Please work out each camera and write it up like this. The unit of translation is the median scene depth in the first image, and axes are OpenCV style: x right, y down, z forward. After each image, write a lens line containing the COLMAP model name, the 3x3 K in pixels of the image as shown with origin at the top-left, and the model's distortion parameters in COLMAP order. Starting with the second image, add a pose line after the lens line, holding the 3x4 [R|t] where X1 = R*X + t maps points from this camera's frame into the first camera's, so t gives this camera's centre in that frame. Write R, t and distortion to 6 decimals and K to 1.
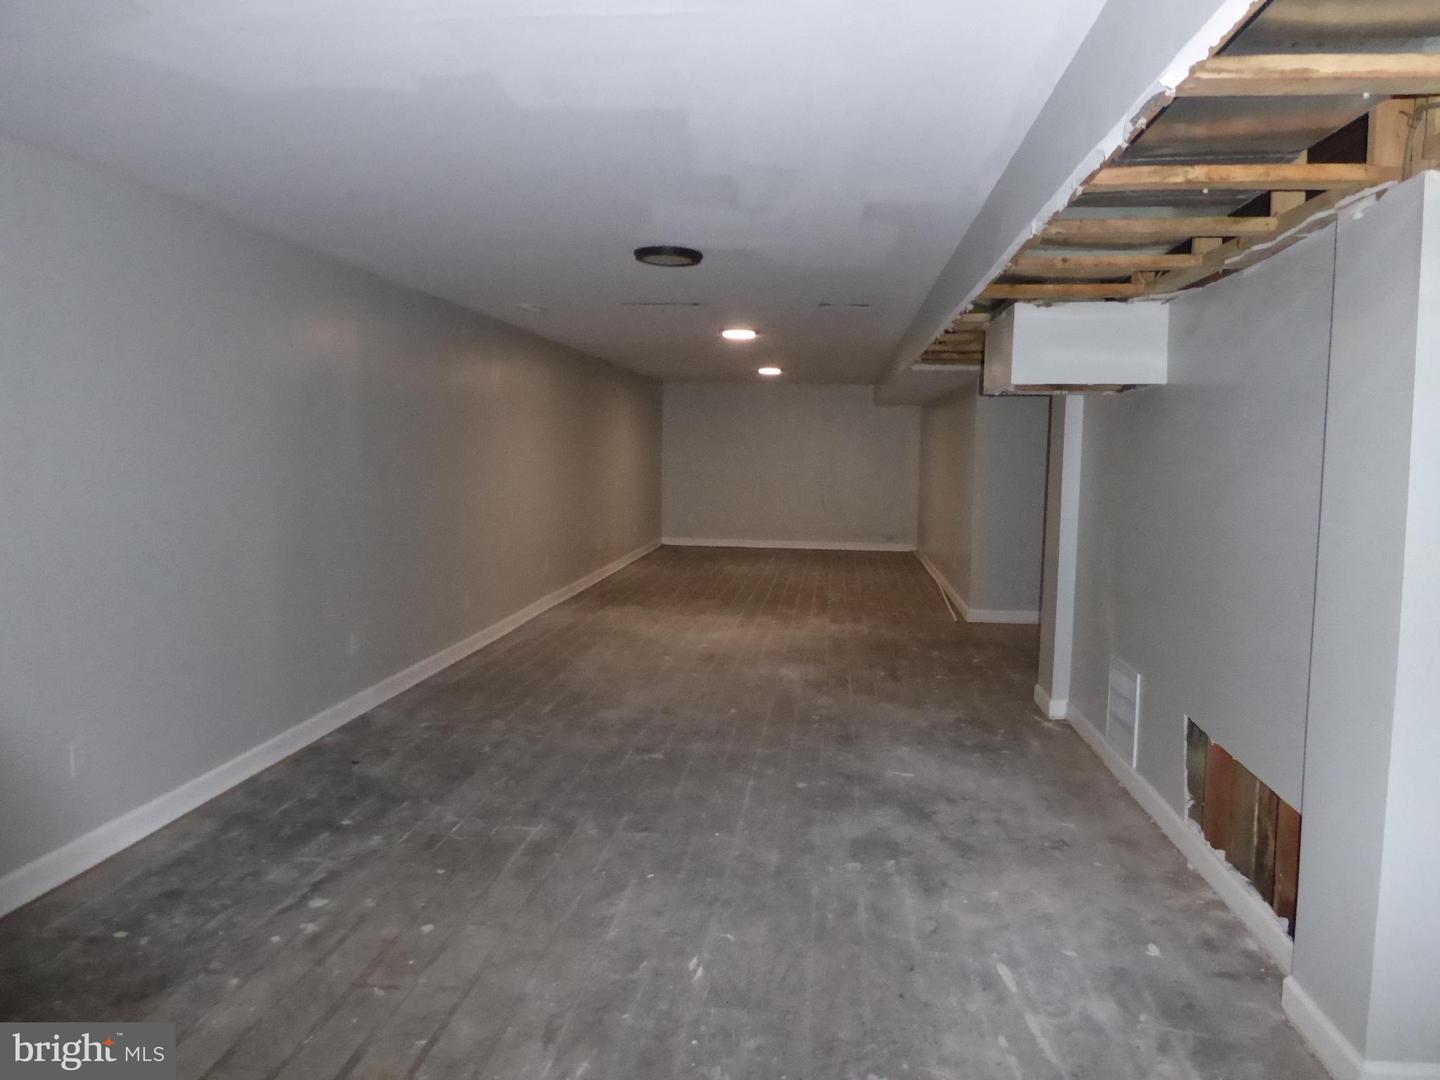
lens RADIAL K [[1025.9, 0, 733.4], [0, 1025.9, 538.6], [0, 0, 1]] dist [-0.026719, 0.004433]
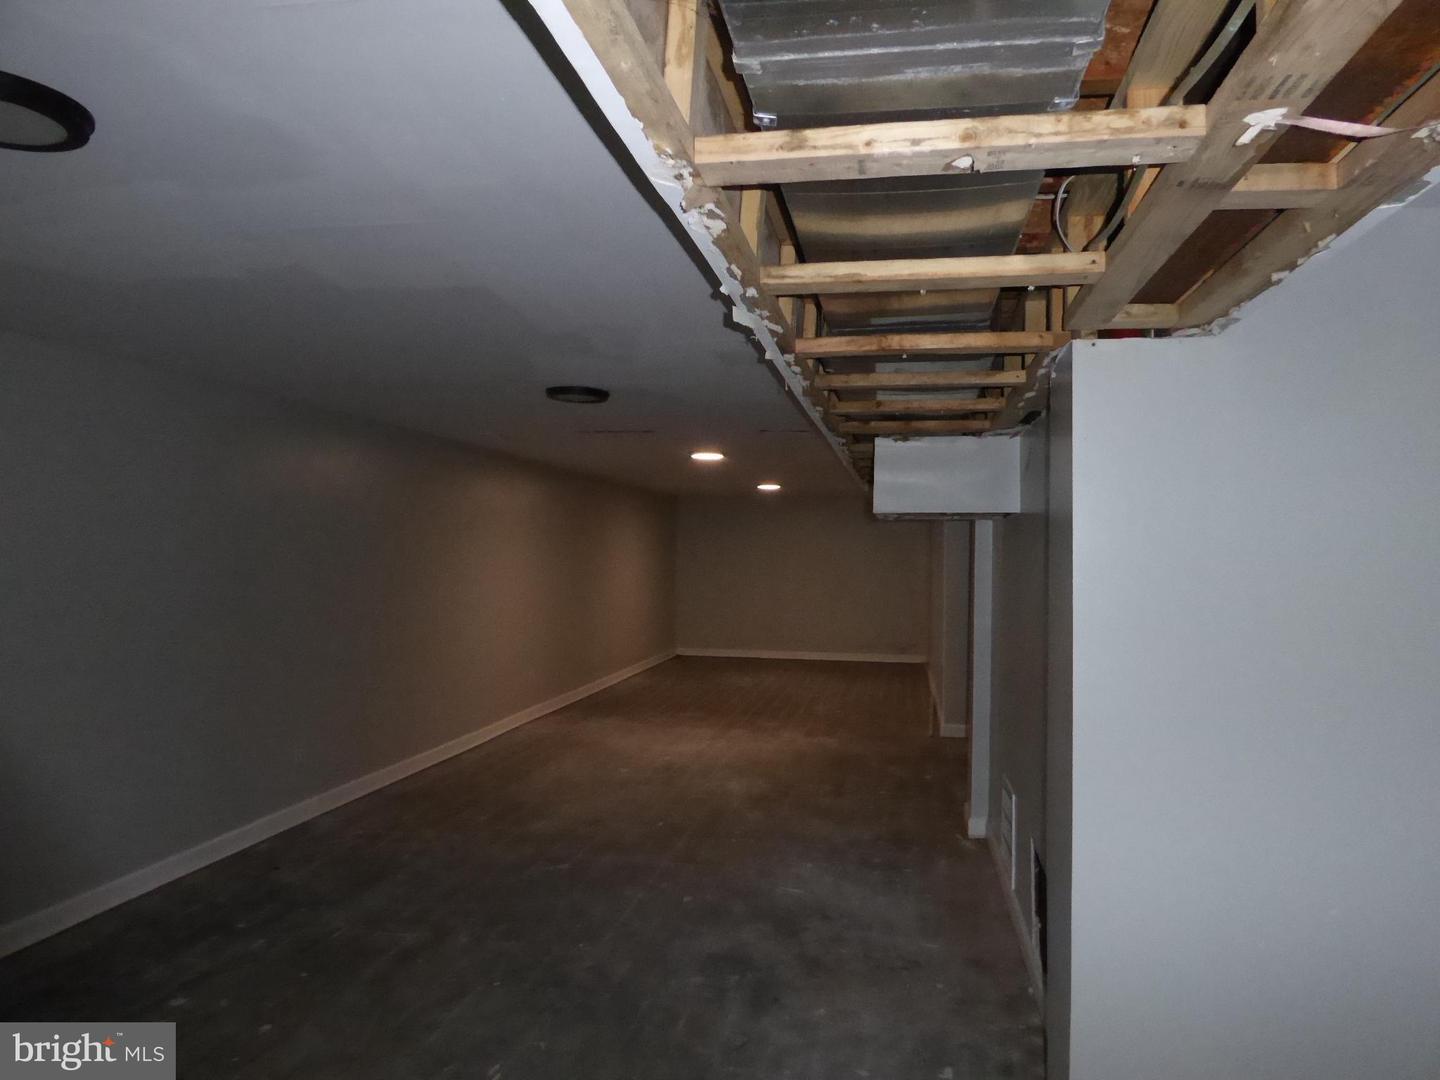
lens RADIAL K [[1025.9, 0, 733.4], [0, 1025.9, 538.6], [0, 0, 1]] dist [-0.026719, 0.004433]
pose [[0.998103, -0.001635, -0.061540, 0.169754], [-0.004769, 0.994589, -0.103780, -0.012629], [0.061376, 0.103877, 0.992695, -0.050750]]
